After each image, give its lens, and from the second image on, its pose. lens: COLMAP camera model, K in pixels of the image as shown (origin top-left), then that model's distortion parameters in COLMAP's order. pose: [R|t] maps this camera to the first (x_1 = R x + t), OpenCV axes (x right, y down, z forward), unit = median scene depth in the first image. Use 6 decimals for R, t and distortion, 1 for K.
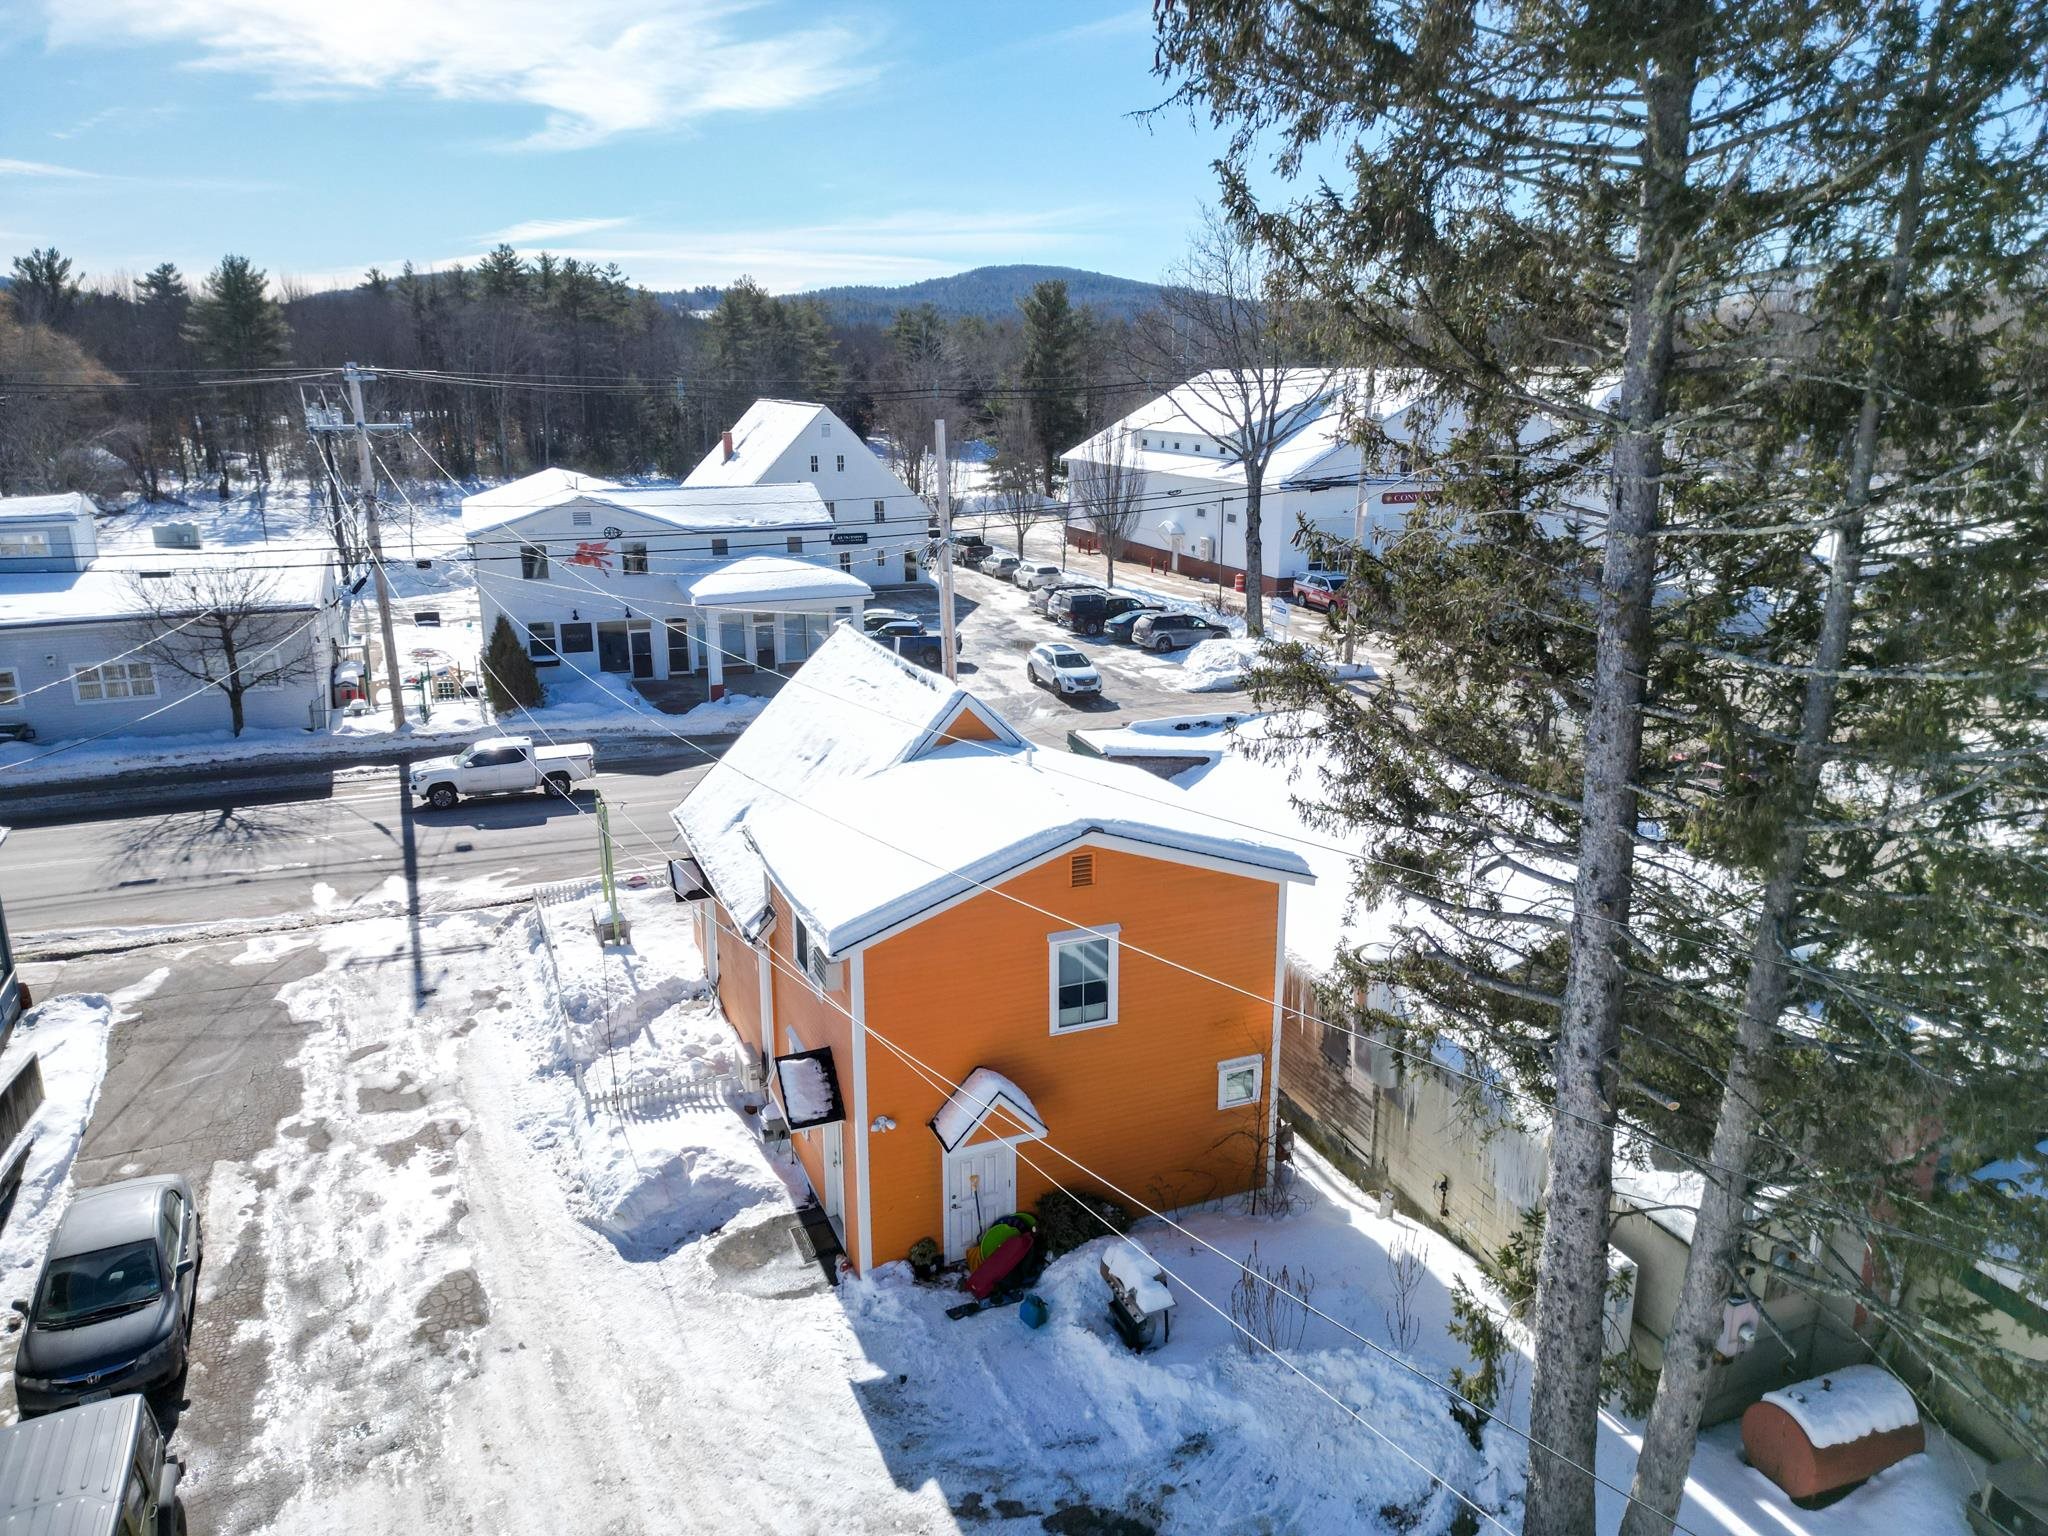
lens RADIAL K [[1424.7, 0, 1012.8], [0, 1424.7, 765.0], [0, 0, 1]] dist [0.065744, -0.052152]
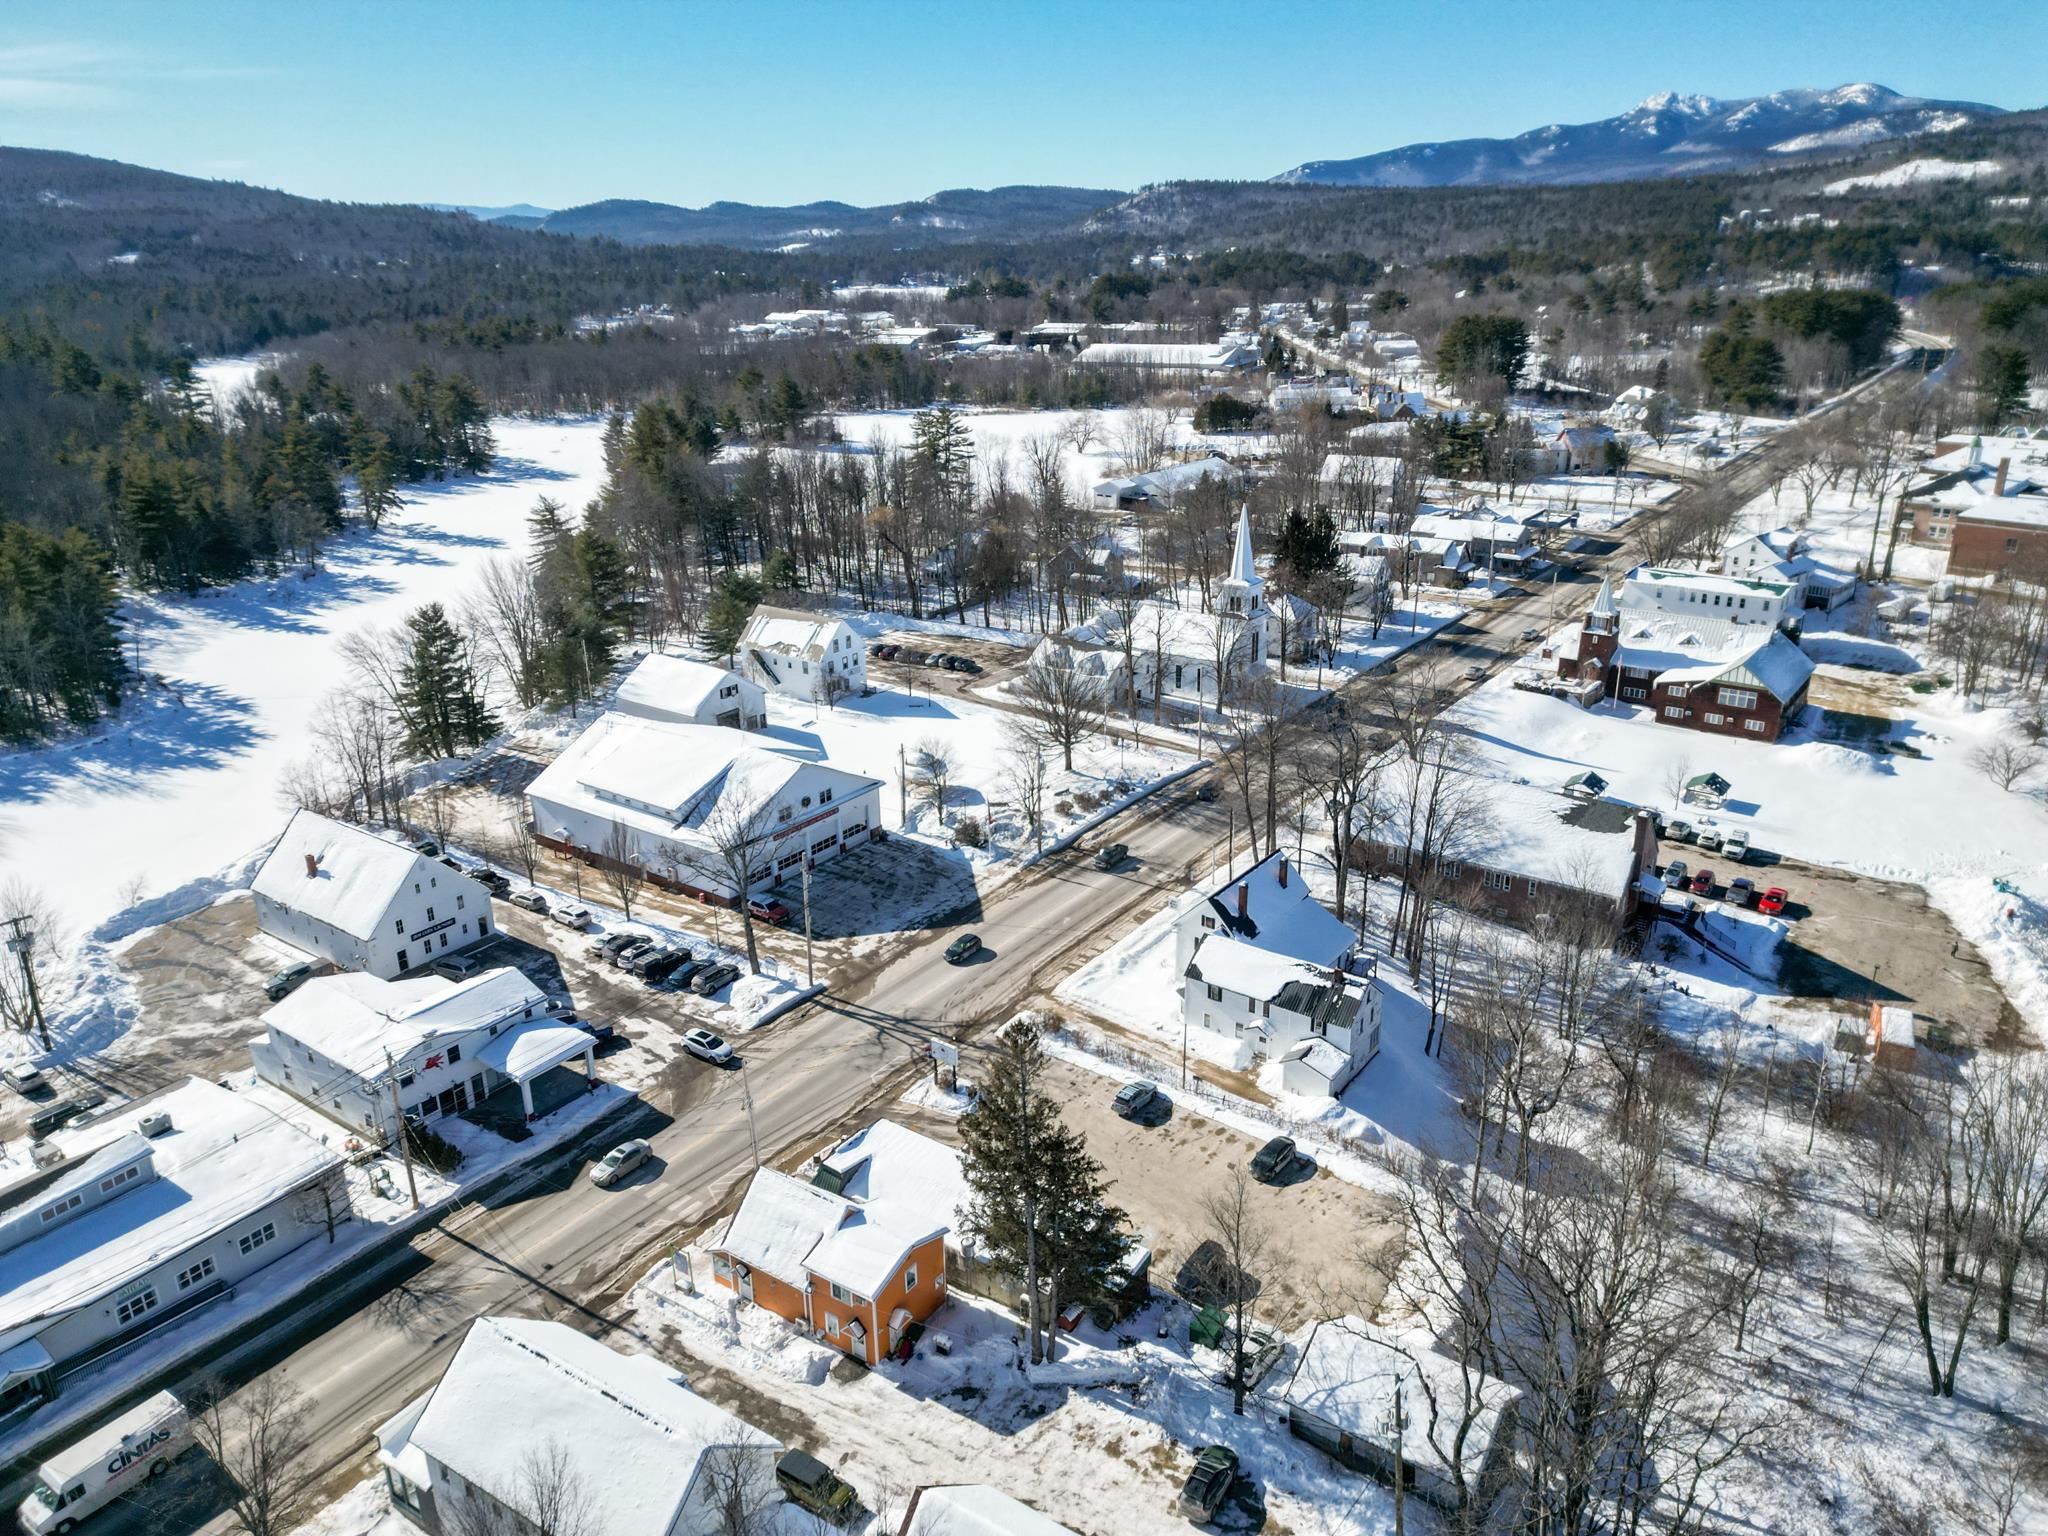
lens RADIAL K [[1412.1, 0, 1024.8], [0, 1412.1, 803.7], [0, 0, 1]] dist [0.048533, -0.046014]
pose [[0.833532, -0.212429, 0.509998, -1.440379], [0.159871, 0.976371, 0.145397, -1.692093], [-0.528834, -0.039659, 0.847798, -2.550733]]
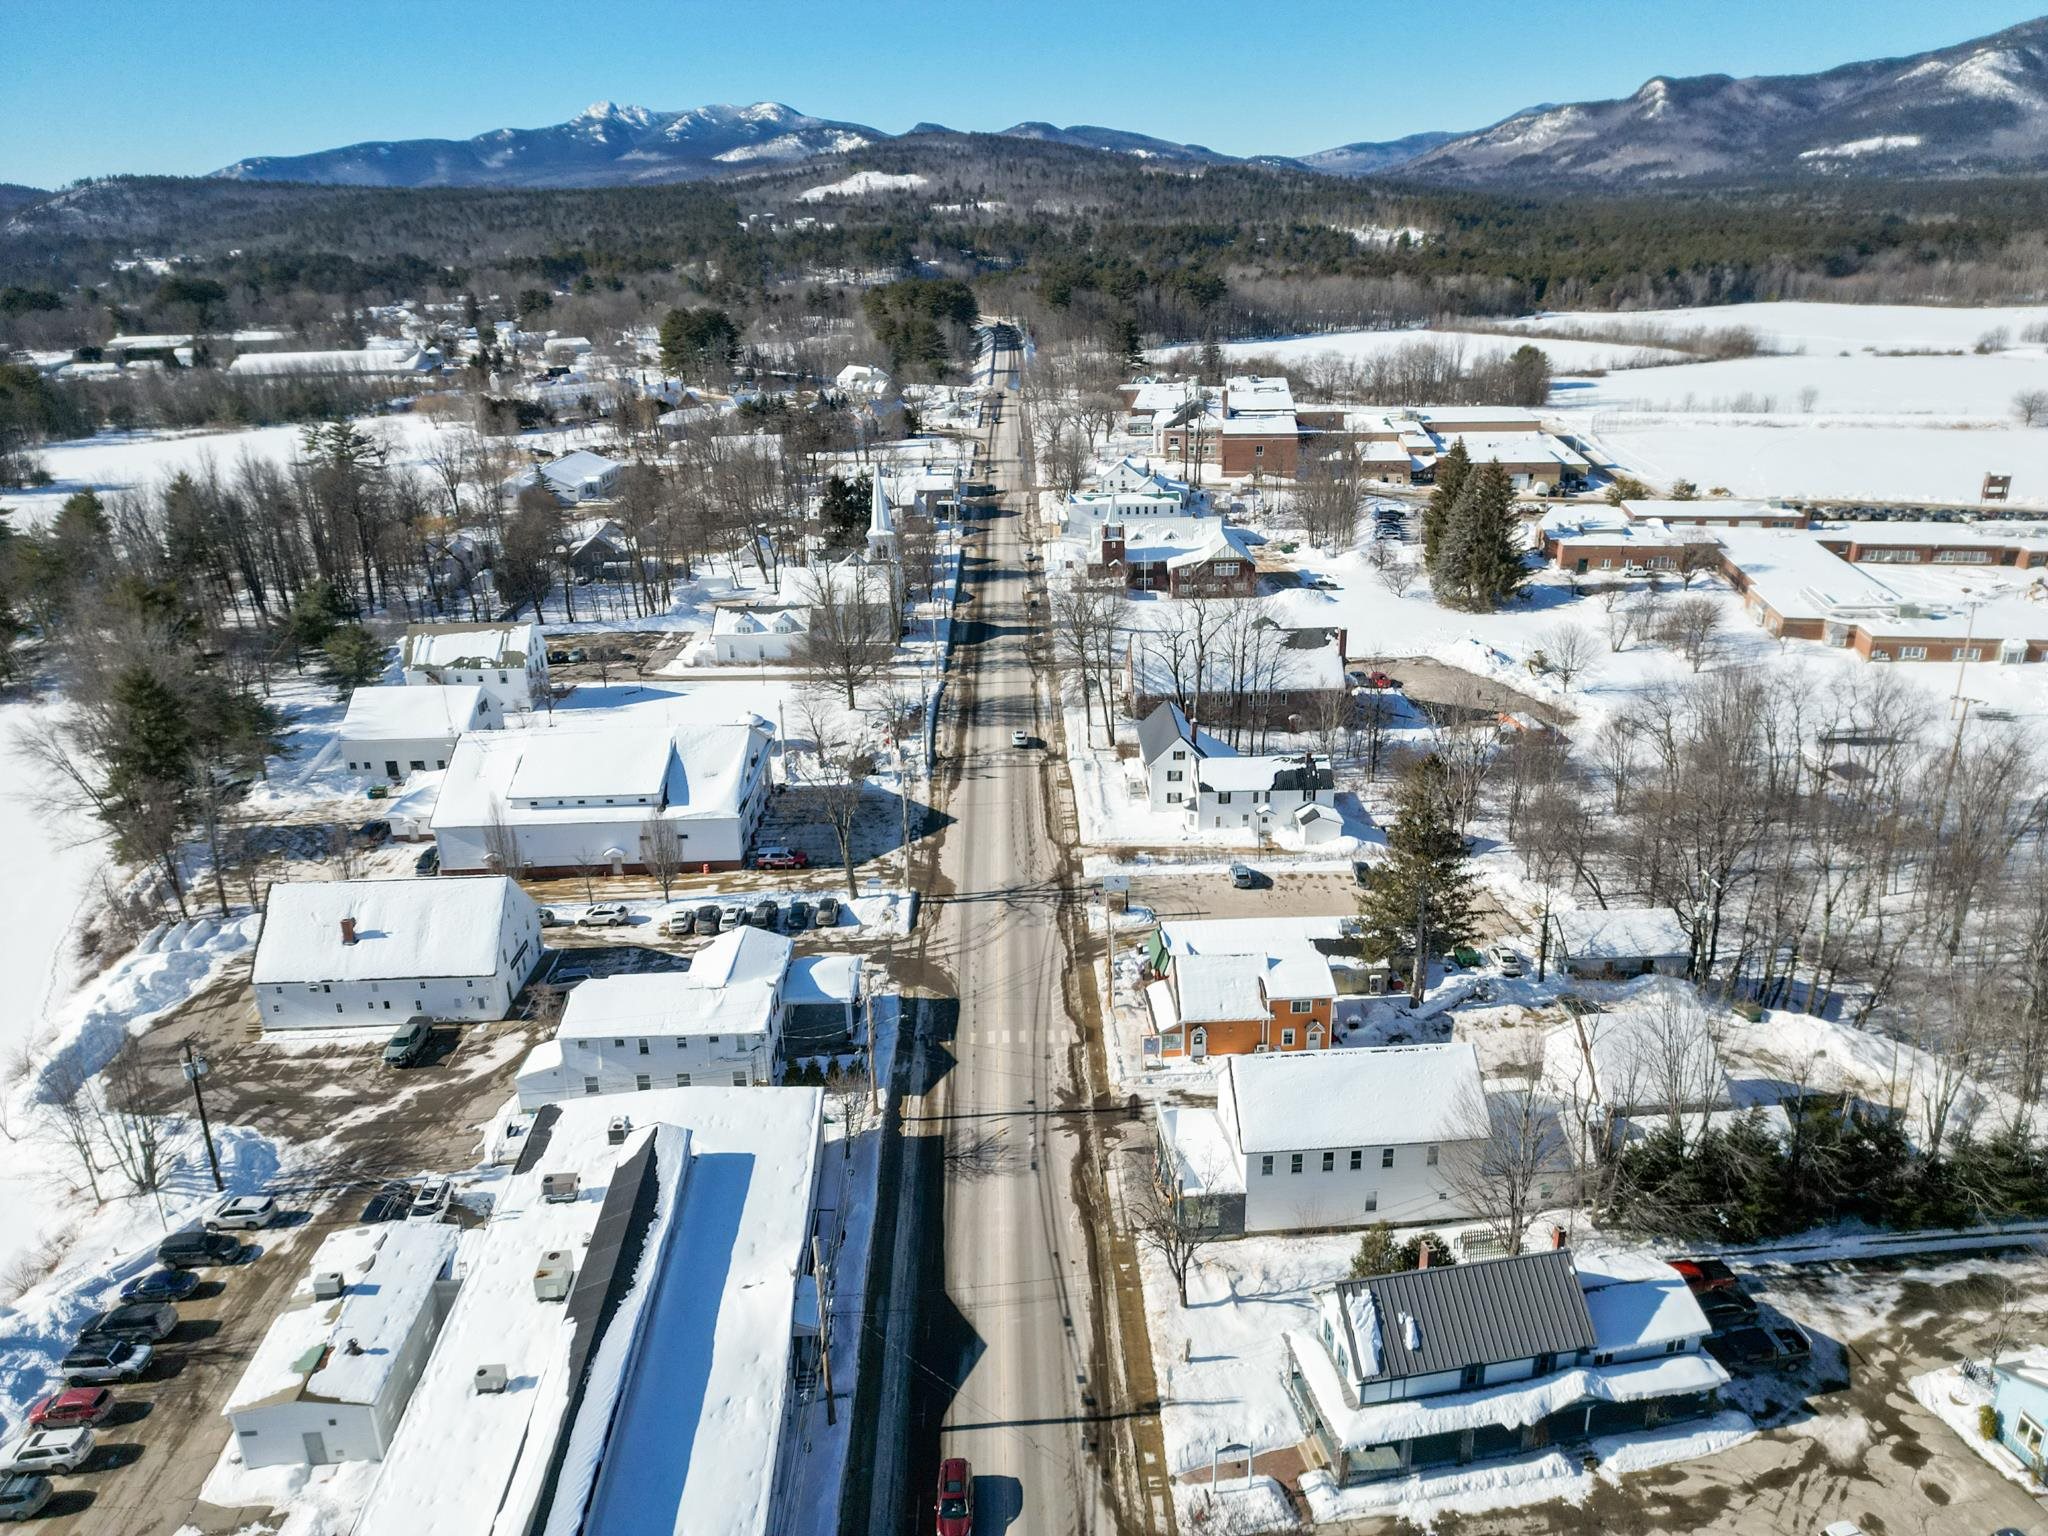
lens RADIAL K [[1424.7, 0, 1012.8], [0, 1424.7, 765.0], [0, 0, 1]] dist [0.065744, -0.052152]
pose [[0.335389, -0.338859, 0.879027, -4.893047], [0.275686, 0.927527, 0.252369, -2.352517], [-0.900839, 0.157693, 0.404501, -0.325475]]
